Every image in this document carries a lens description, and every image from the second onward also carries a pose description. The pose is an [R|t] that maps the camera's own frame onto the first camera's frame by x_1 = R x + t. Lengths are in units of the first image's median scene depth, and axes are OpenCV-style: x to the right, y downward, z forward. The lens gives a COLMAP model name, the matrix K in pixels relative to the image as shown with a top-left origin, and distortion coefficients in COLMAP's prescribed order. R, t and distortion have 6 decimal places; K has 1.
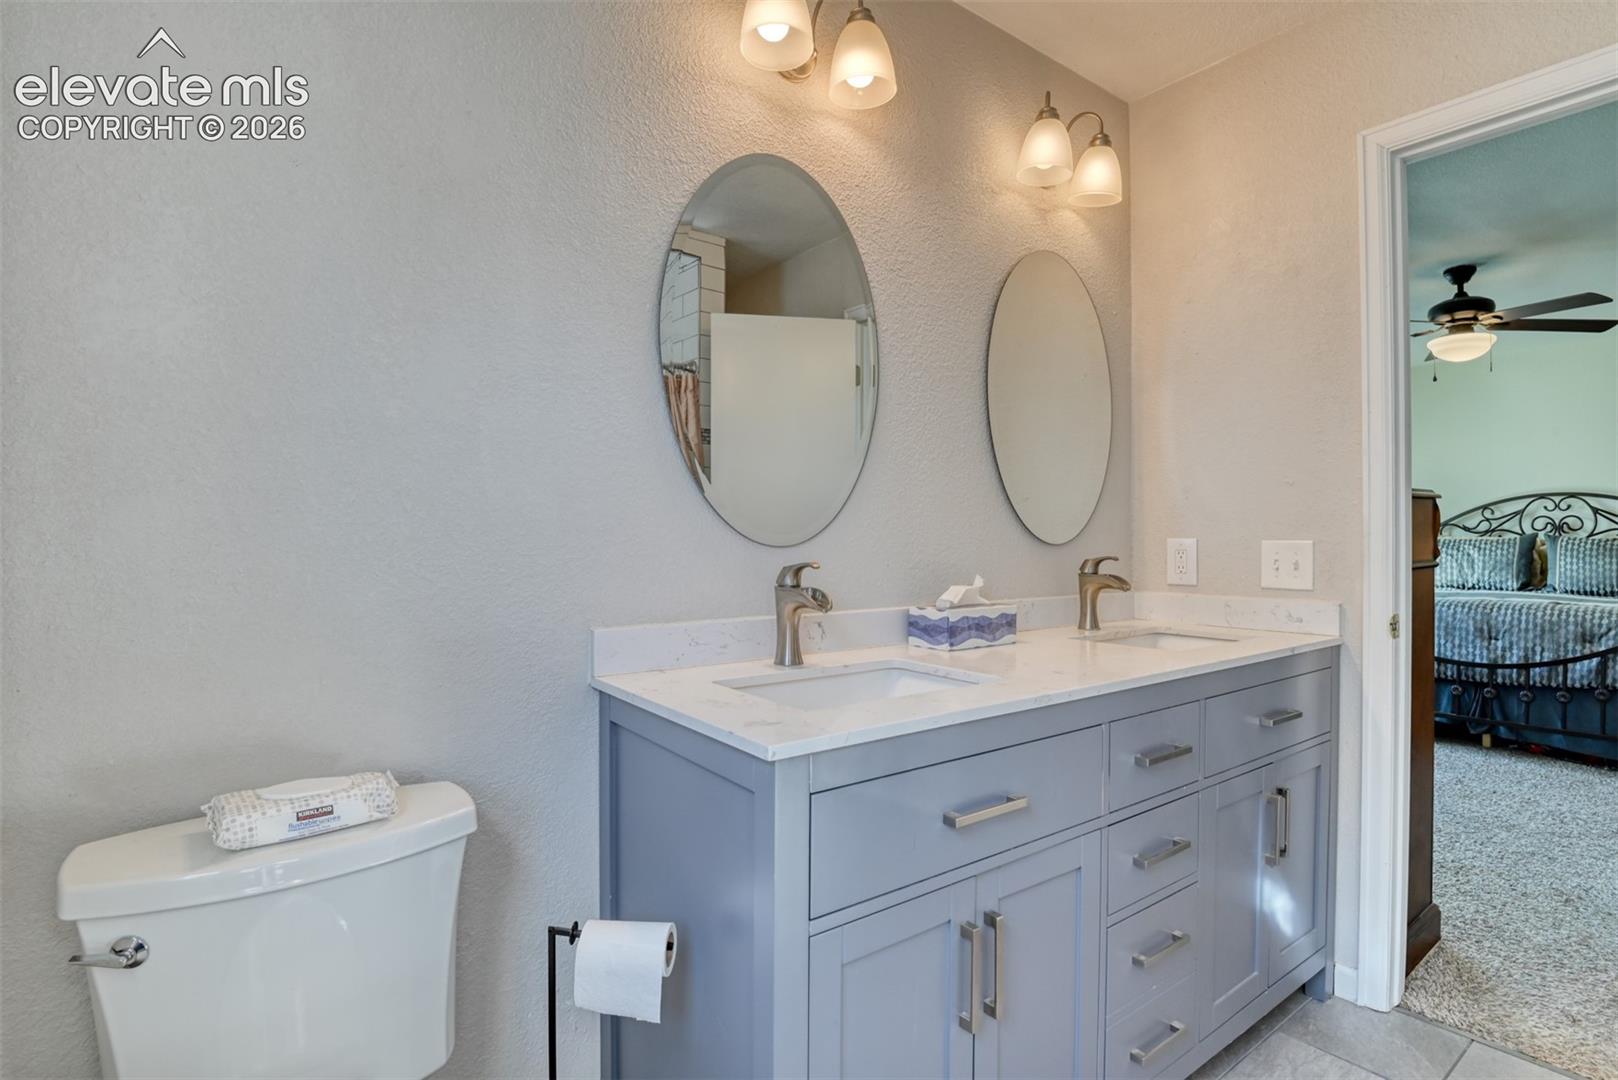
lens RADIAL K [[793.8, 0, 813.1], [0, 793.8, 538.6], [0, 0, 1]] dist [-0.025215, 0.000129]
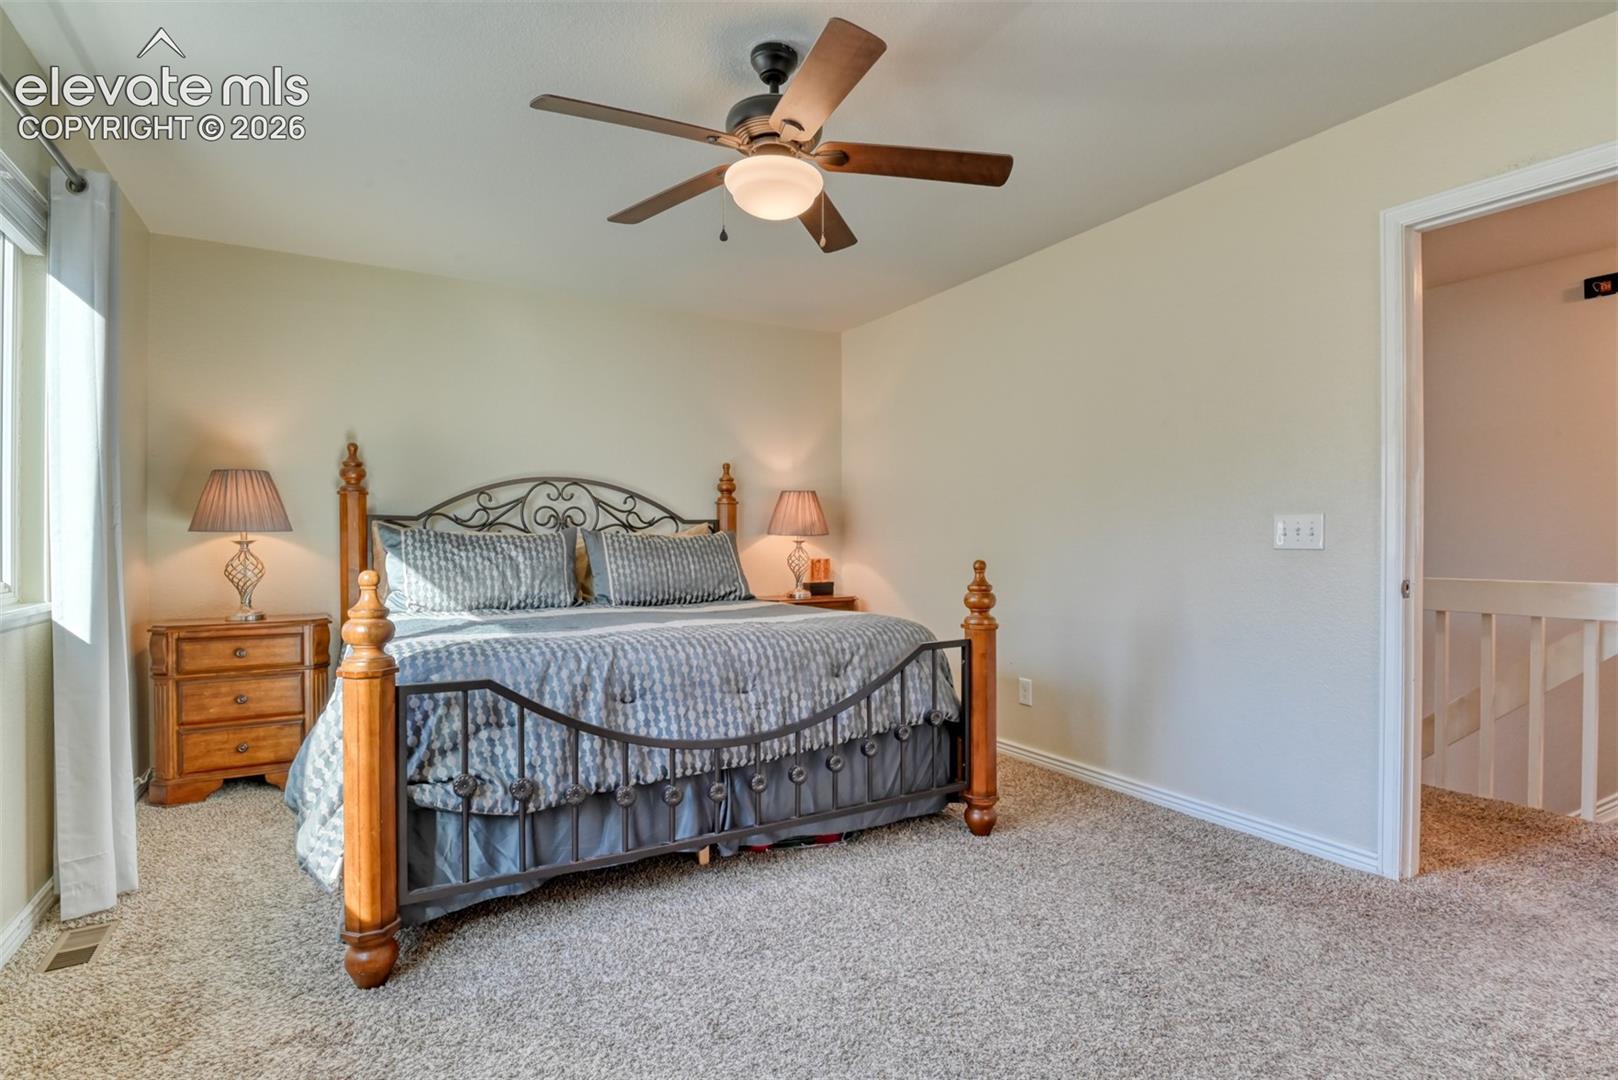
lens RADIAL K [[793.8, 0, 800.5], [0, 793.8, 544.3], [0, 0, 1]] dist [-0.025215, 0.000129]
pose [[0.123902, -0.001560, 0.992293, 0.246790], [0.000976, 0.999998, 0.001450, 0.010110], [-0.992294, 0.000788, 0.123903, 0.848868]]
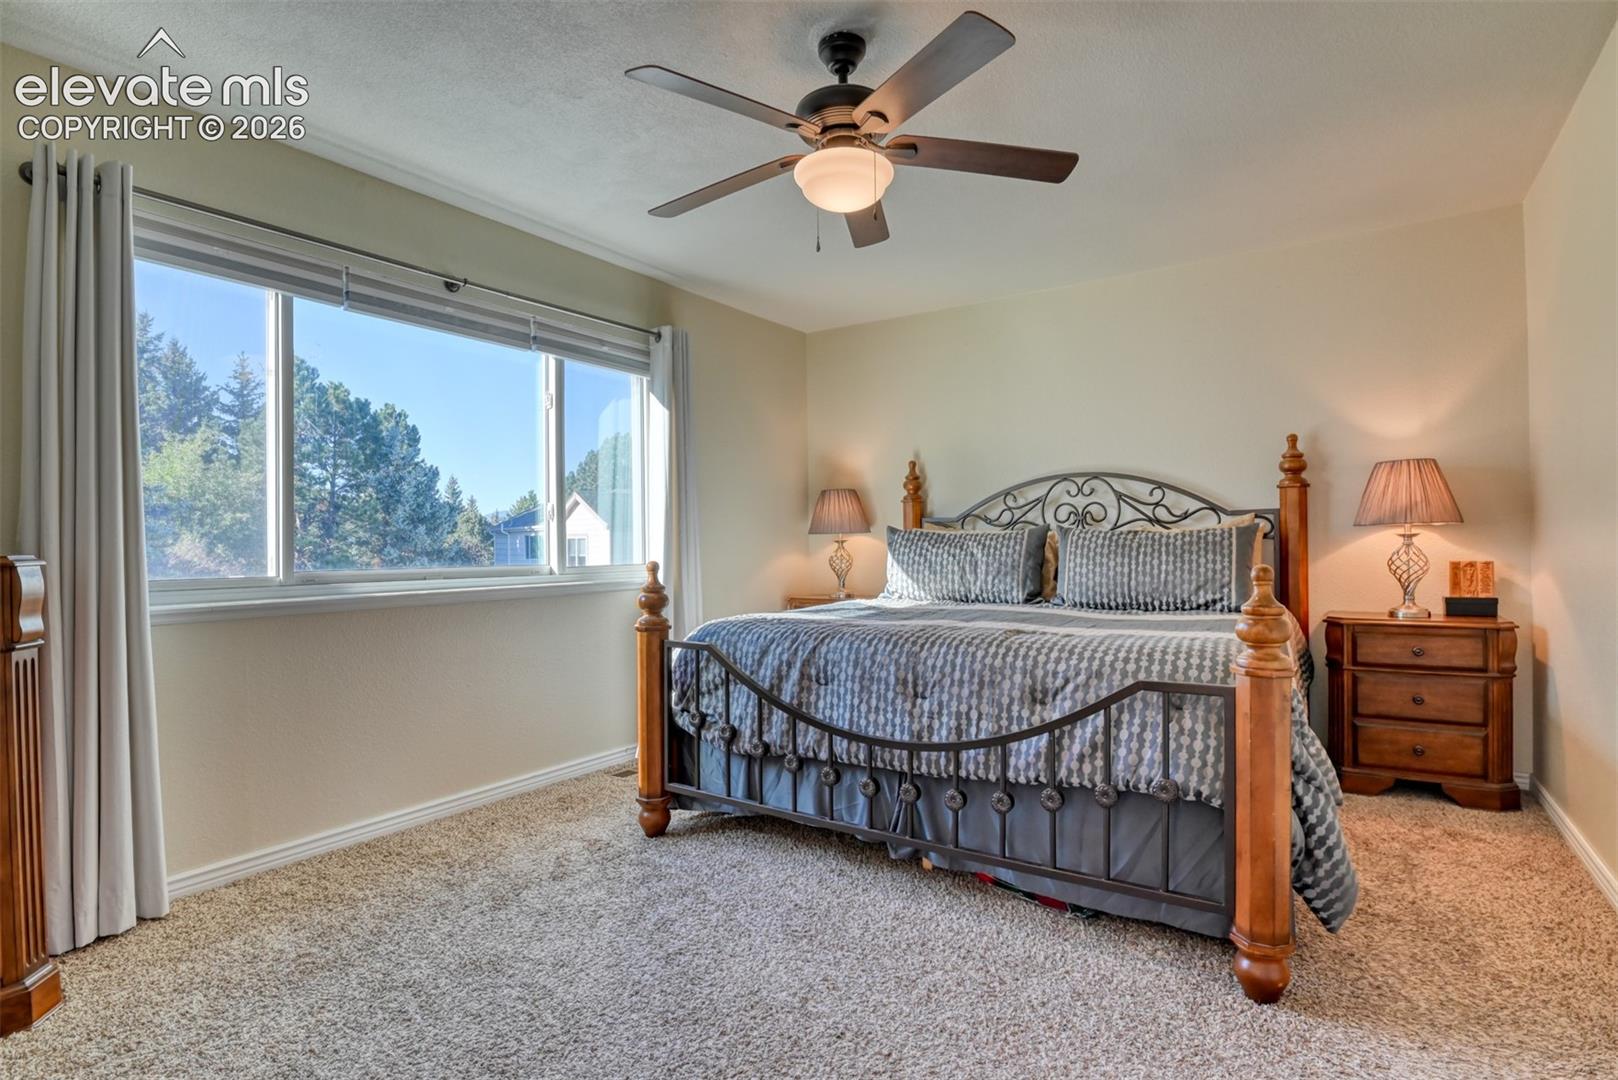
lens RADIAL K [[793.8, 0, 806.2], [0, 793.8, 543.4], [0, 0, 1]] dist [-0.025215, 0.000129]
pose [[0.947804, -0.006840, 0.318781, 0.583112], [0.007076, 0.999975, 0.000417, 0.011087], [-0.318776, 0.001860, 0.947828, 0.443209]]
